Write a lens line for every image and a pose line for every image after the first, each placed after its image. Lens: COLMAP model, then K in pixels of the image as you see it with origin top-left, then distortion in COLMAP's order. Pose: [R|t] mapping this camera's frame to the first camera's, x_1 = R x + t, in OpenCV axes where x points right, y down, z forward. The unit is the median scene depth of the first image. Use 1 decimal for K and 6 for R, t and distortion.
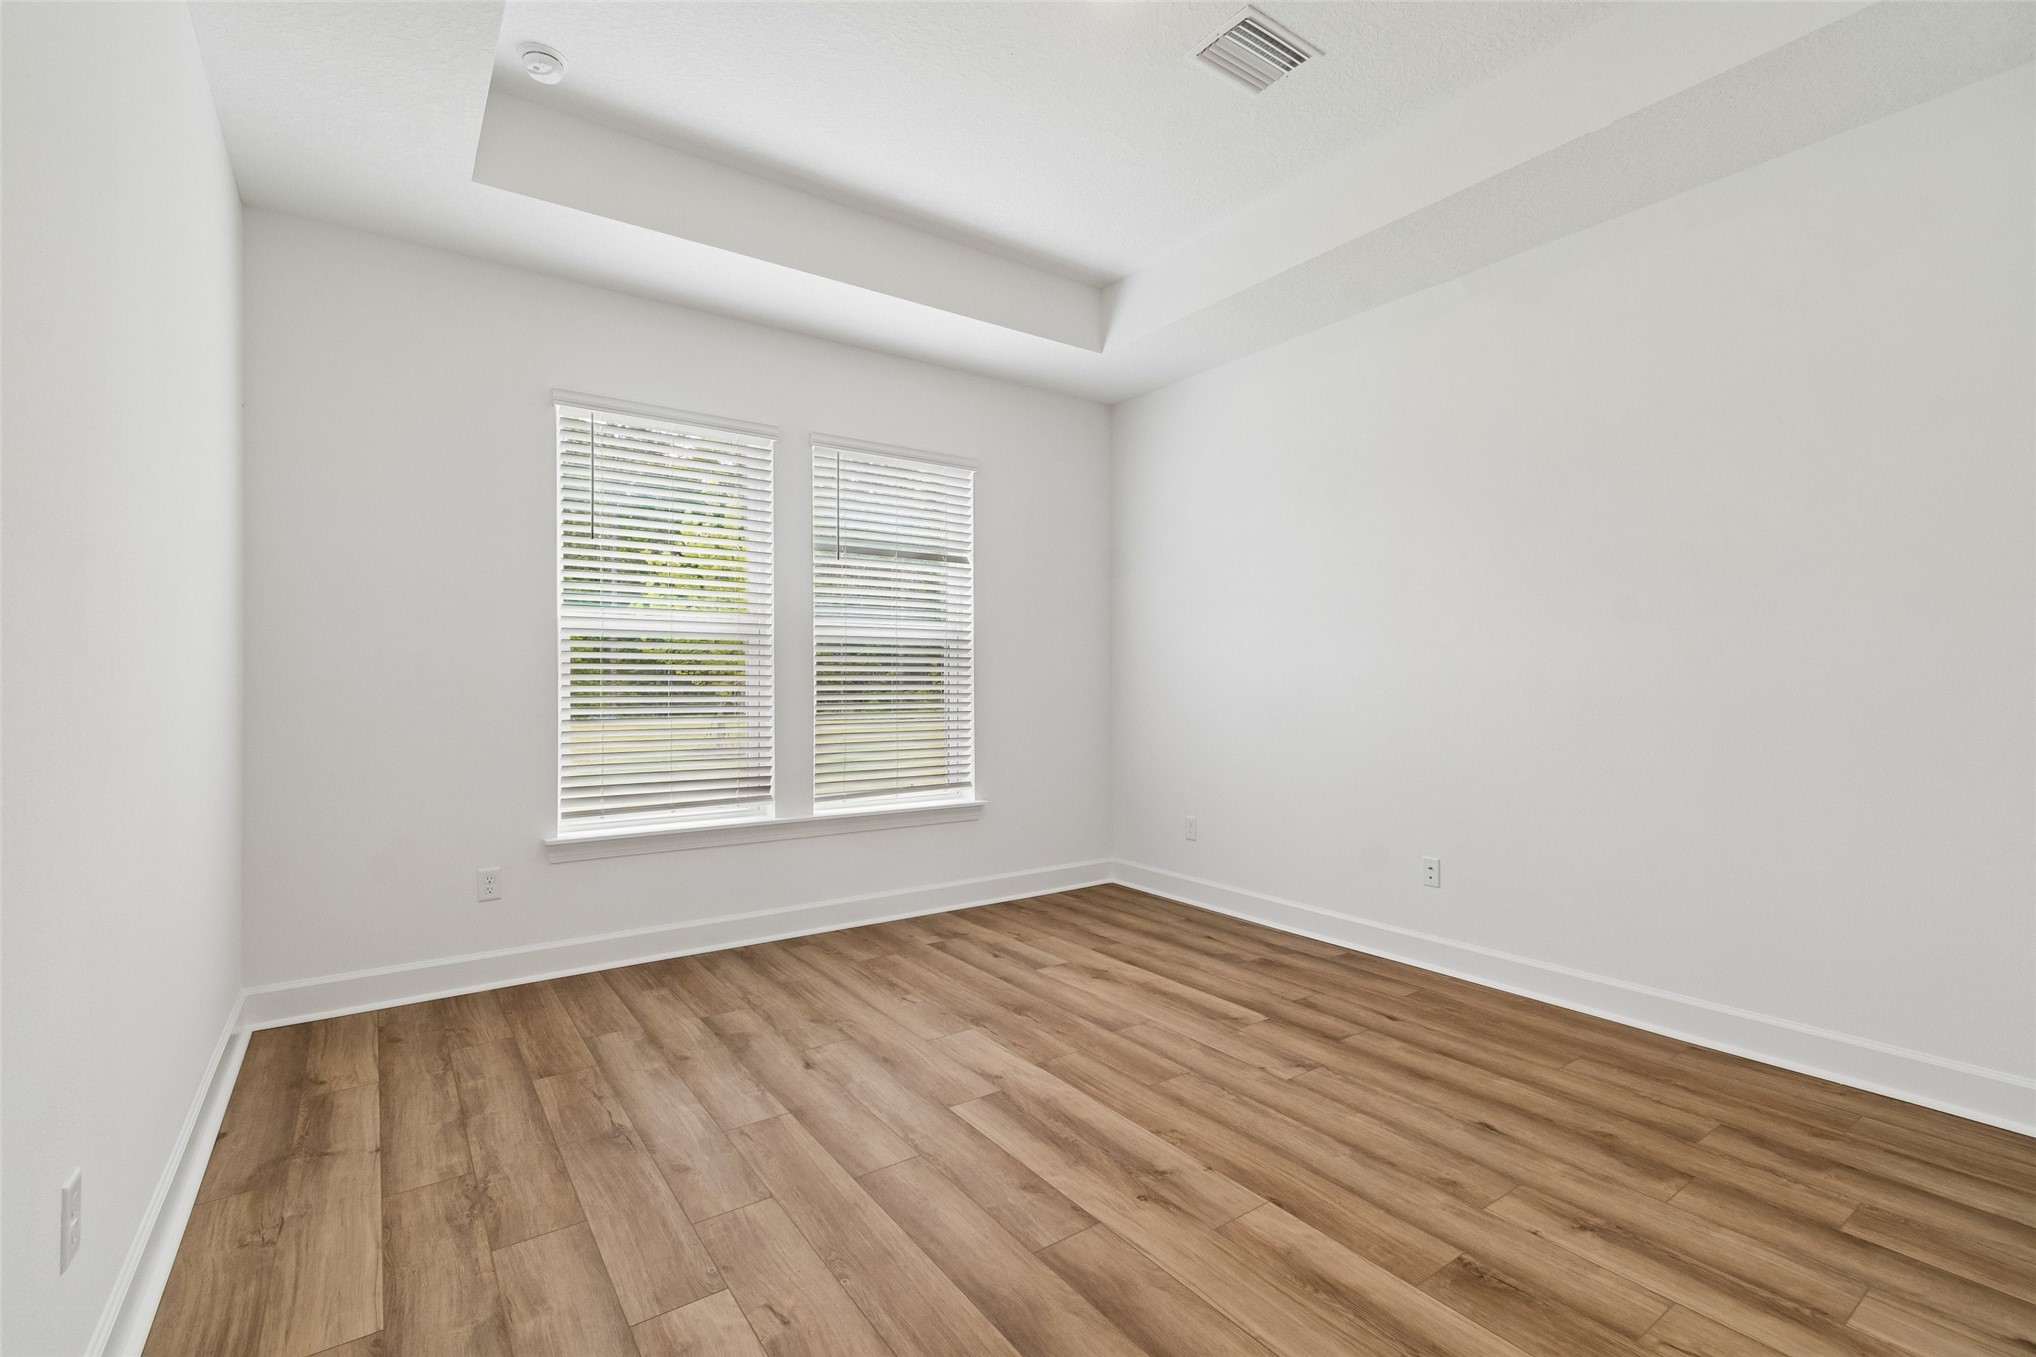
lens RADIAL K [[894.0, 0, 1009.0], [0, 894.0, 679.8], [0, 0, 1]] dist [0.002519, -0.001510]
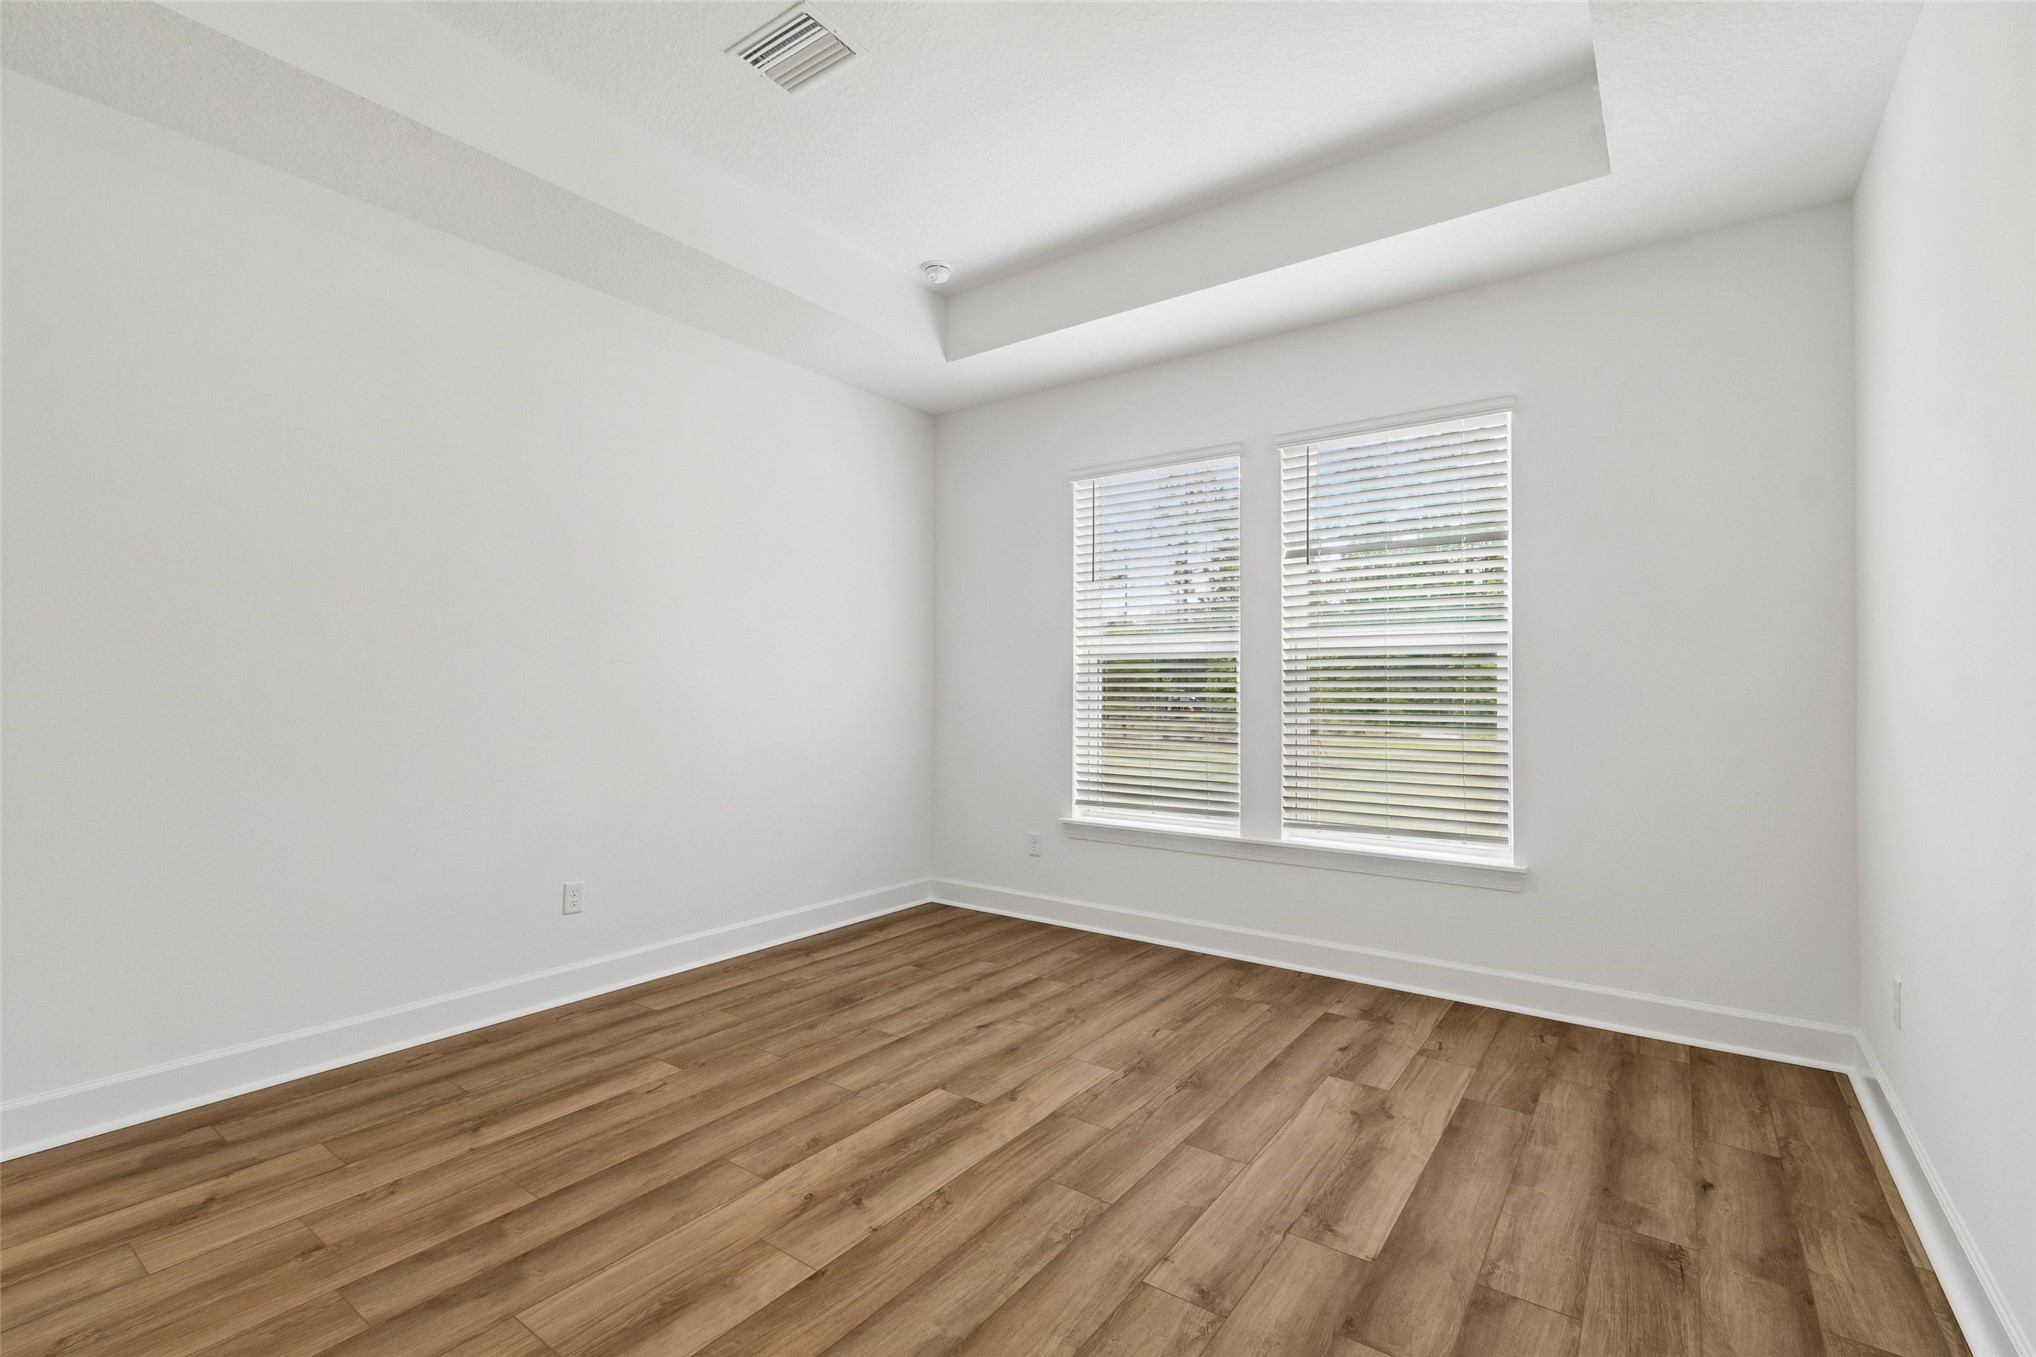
lens RADIAL K [[901.2, 0, 1018.9], [0, 901.2, 668.4], [0, 0, 1]] dist [0.000861, 0.000297]
pose [[0.322217, -0.025391, -0.946325, 0.903524], [-0.006052, 0.999565, -0.028880, -0.001575], [0.946647, 0.015033, 0.321923, 0.650282]]
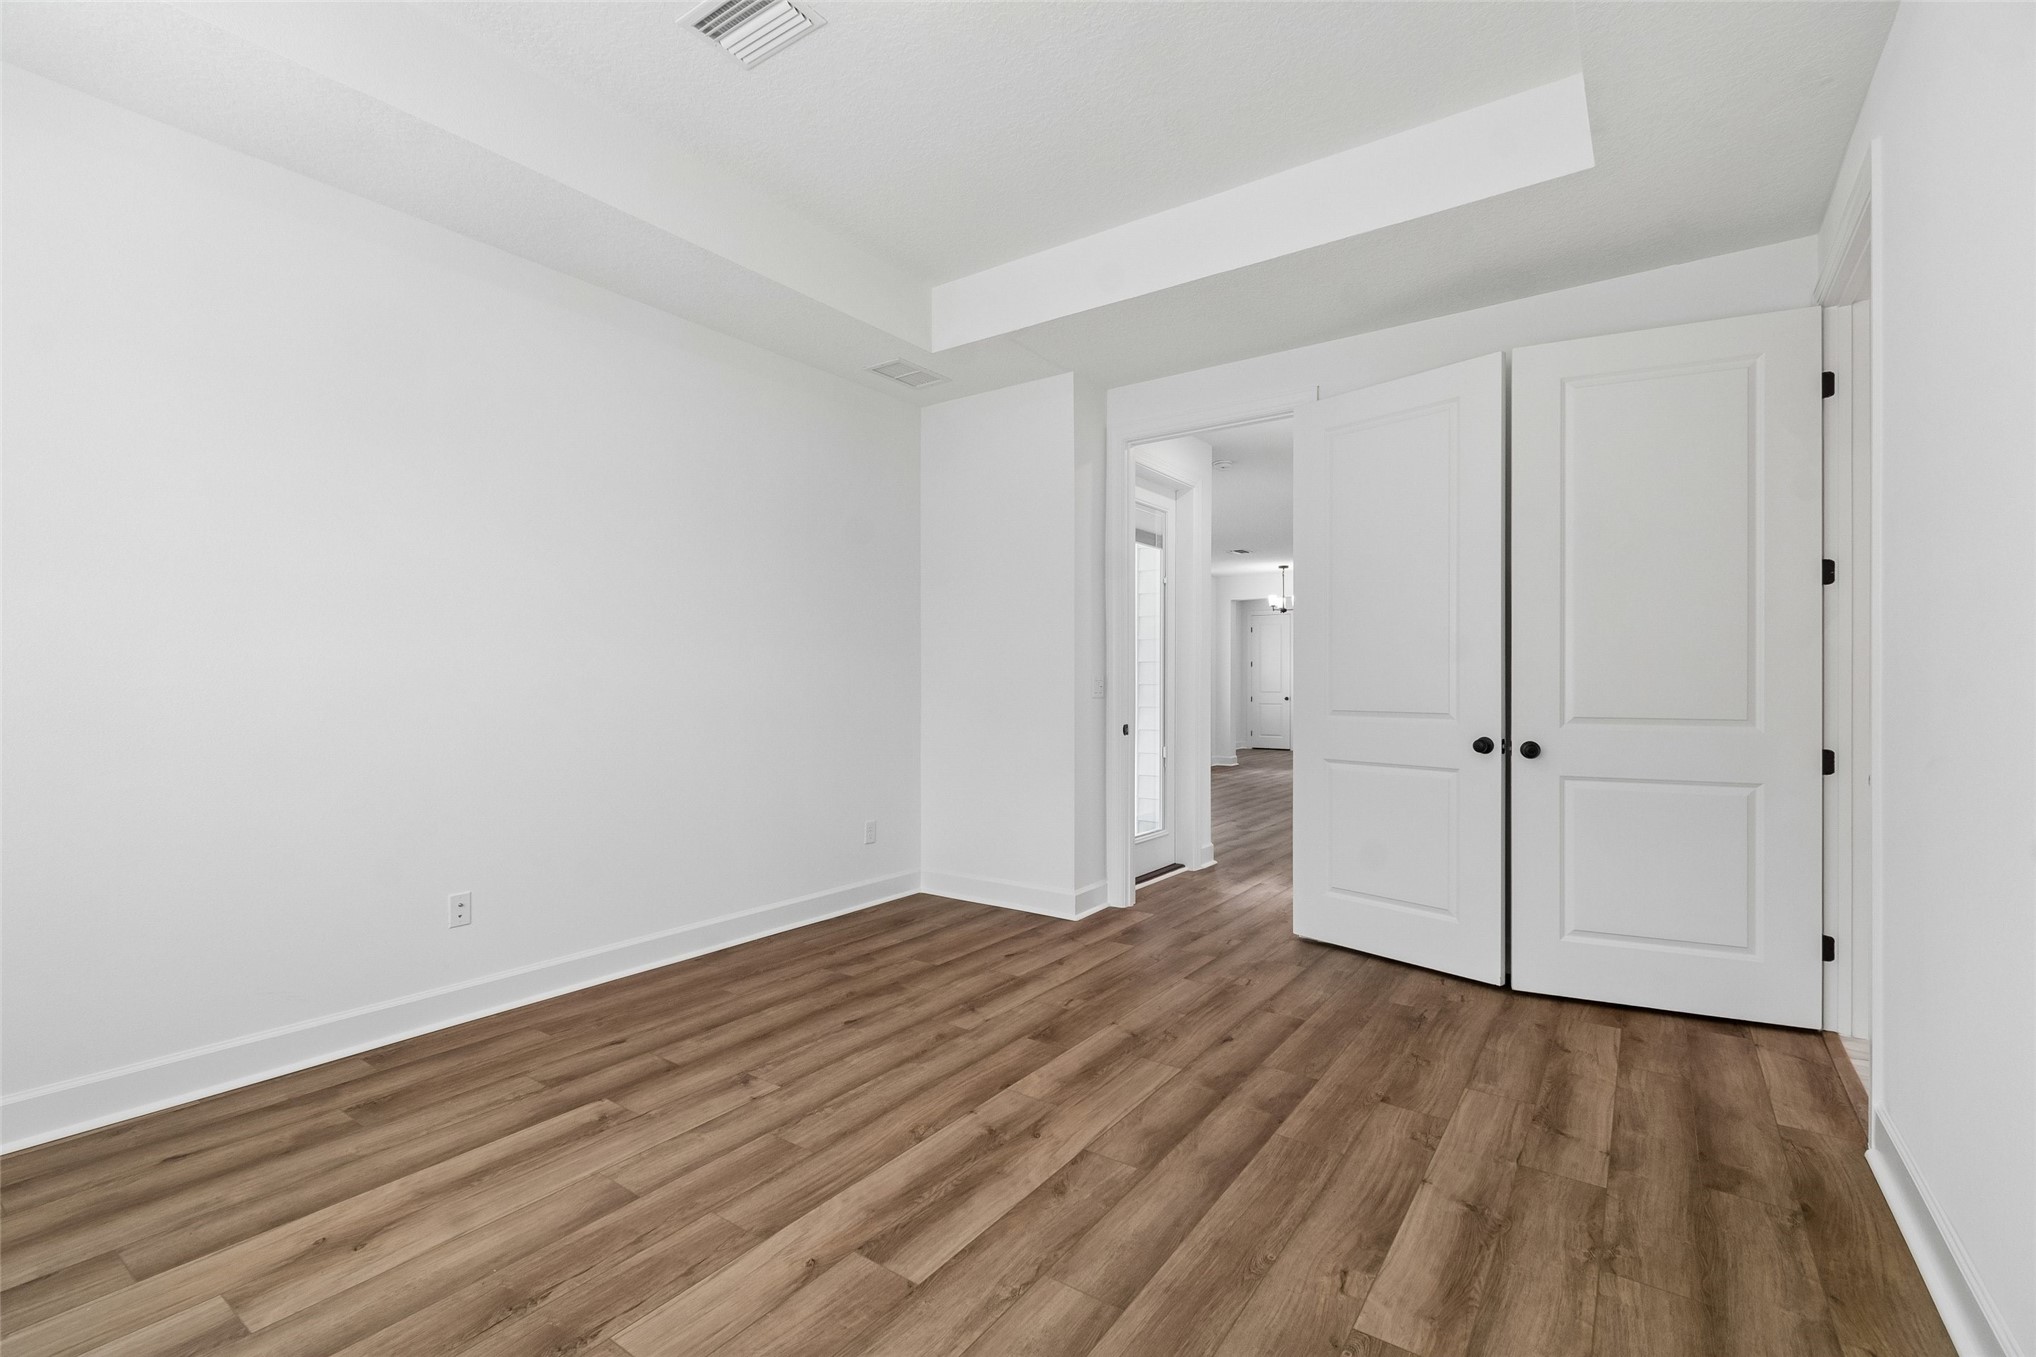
lens RADIAL K [[894.0, 0, 1009.0], [0, 894.0, 679.8], [0, 0, 1]] dist [0.002519, -0.001510]
pose [[-0.325164, 0.004431, 0.945647, -0.686657], [-0.000208, 0.999989, -0.004758, -0.002781], [-0.945658, -0.001744, -0.325159, 1.036412]]
